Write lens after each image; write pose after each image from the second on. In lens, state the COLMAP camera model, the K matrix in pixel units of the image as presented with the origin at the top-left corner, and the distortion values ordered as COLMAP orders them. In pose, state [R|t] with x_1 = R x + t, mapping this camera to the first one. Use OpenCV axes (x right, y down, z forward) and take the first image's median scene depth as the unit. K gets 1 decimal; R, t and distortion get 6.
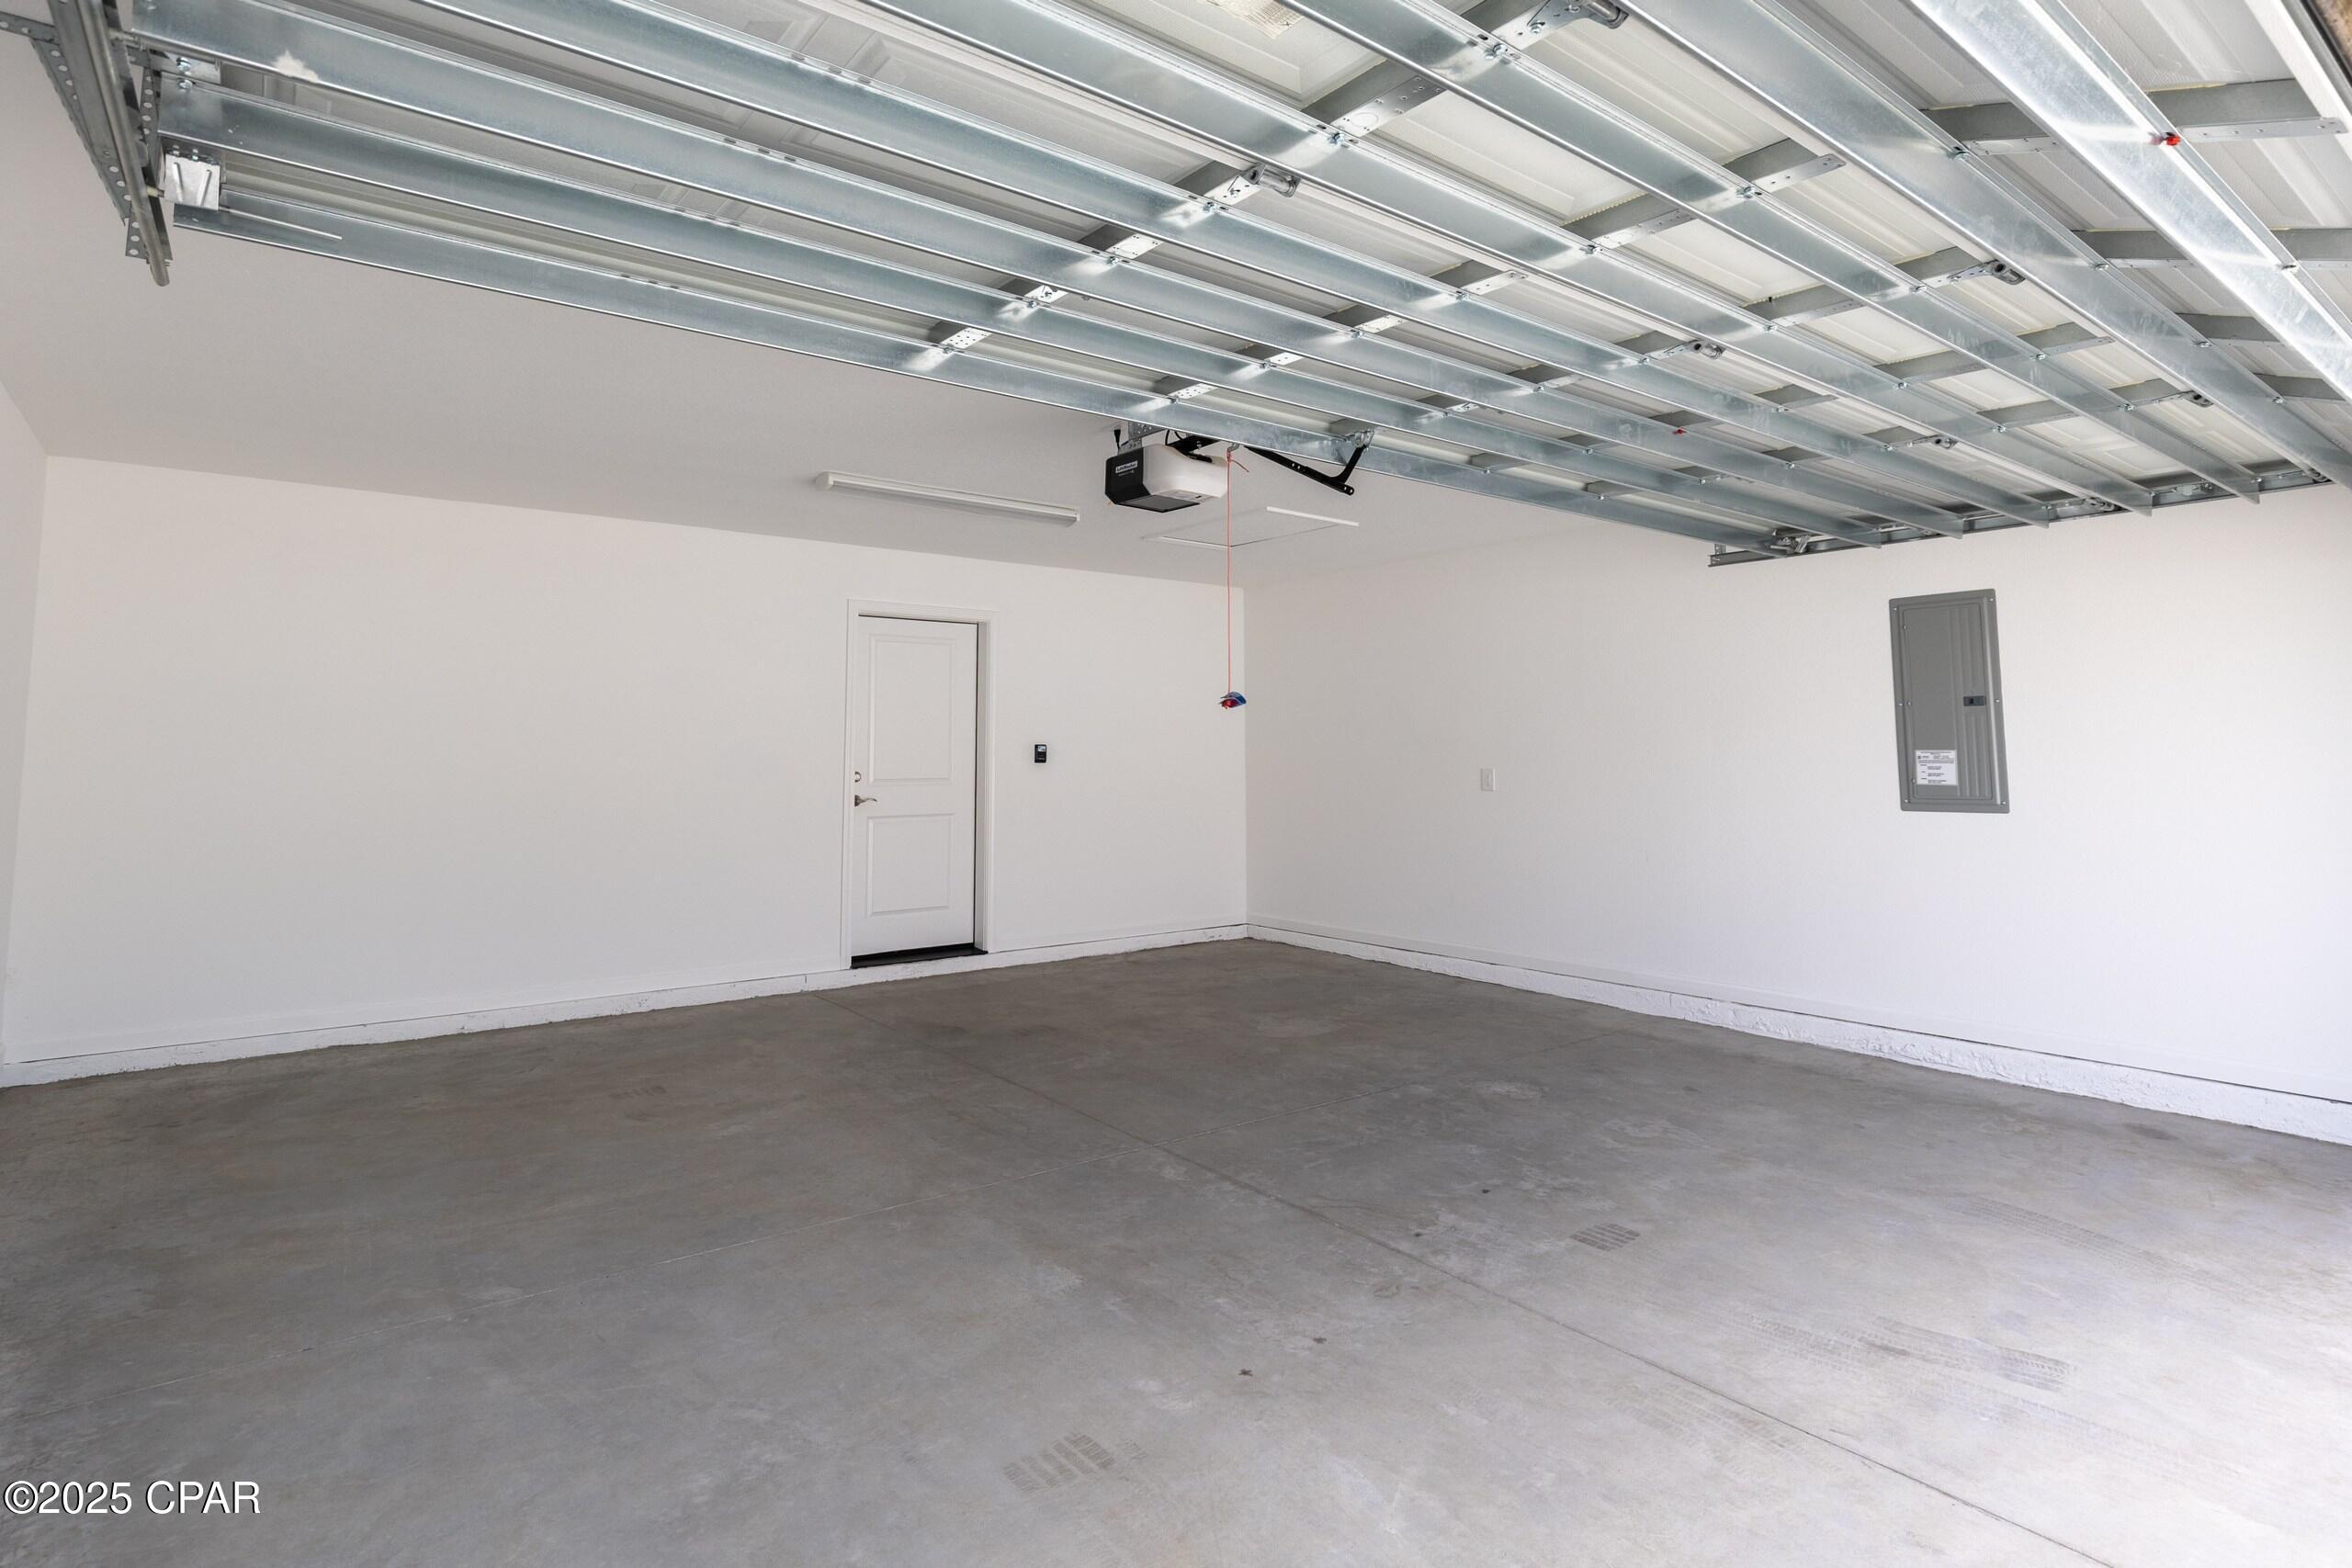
lens RADIAL K [[1192.3, 0, 1177.4], [0, 1192.3, 770.0], [0, 0, 1]] dist [-0.001876, 0.000034]
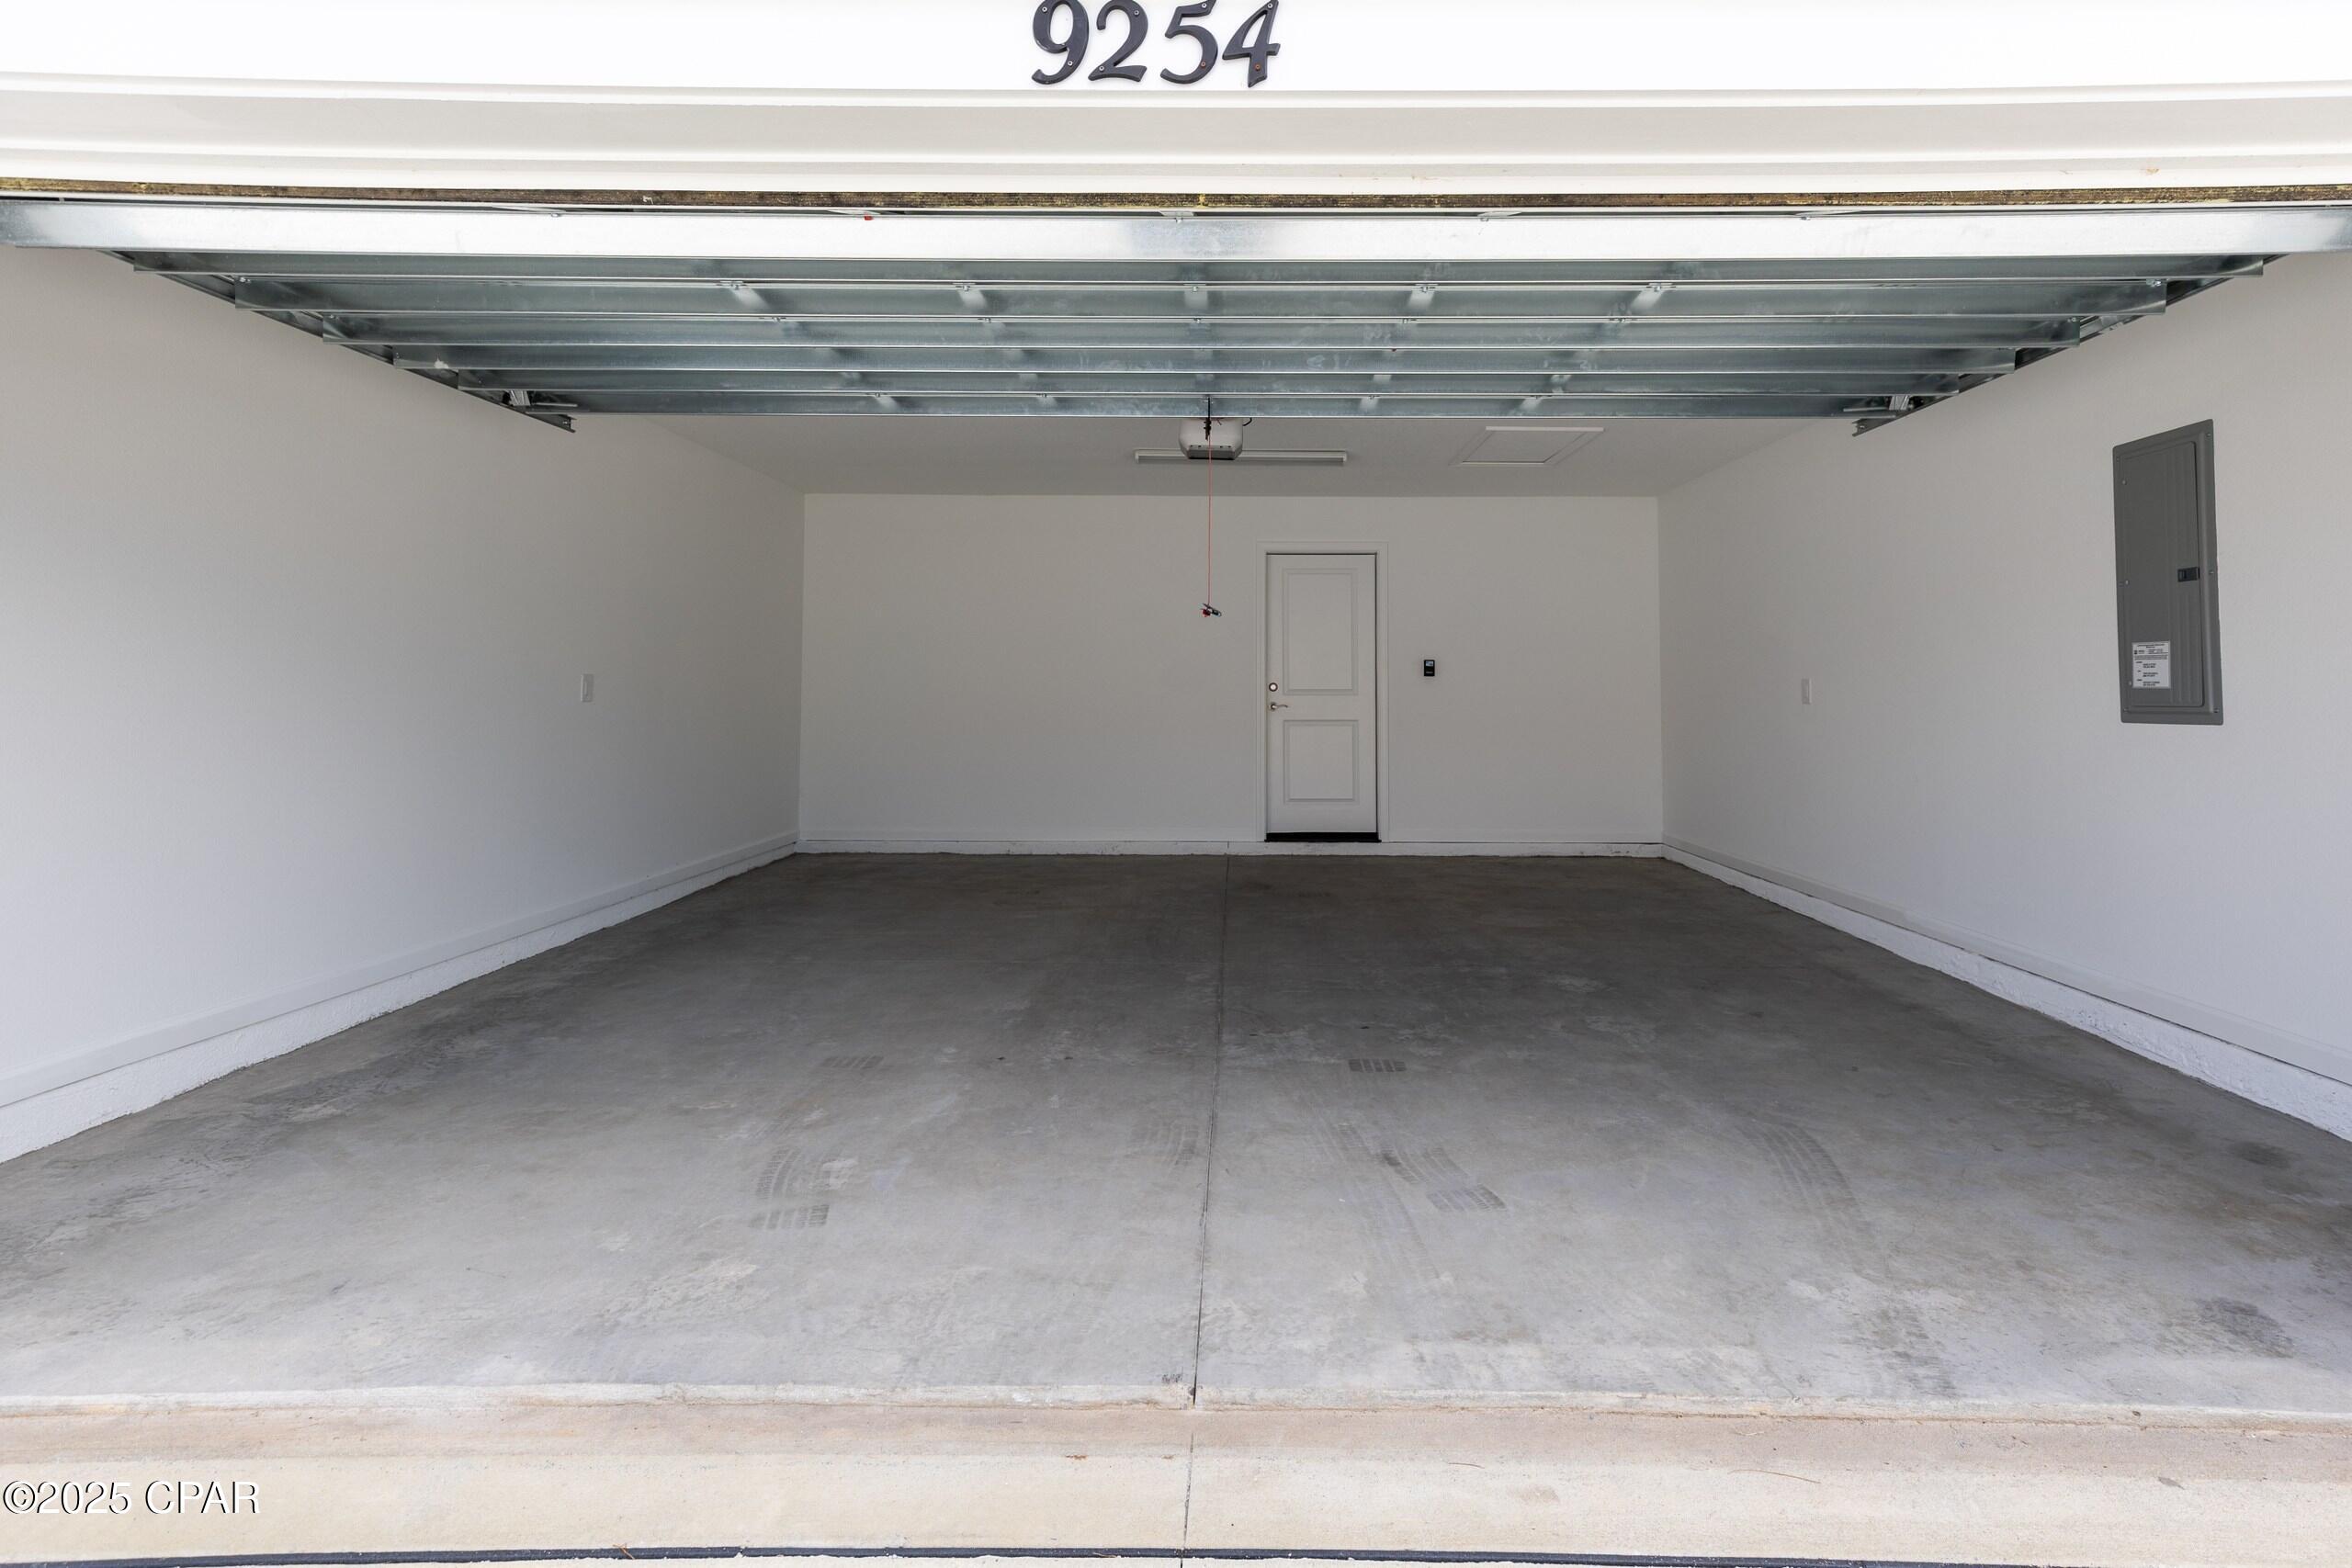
lens RADIAL K [[1192.3, 0, 1182.0], [0, 1192.3, 788.7], [0, 0, 1]] dist [-0.001876, 0.000034]
pose [[0.753846, 0.059179, -0.654380, 0.663835], [-0.013468, 0.997118, 0.074659, 0.027742], [0.656913, -0.047468, 0.752471, 0.015274]]
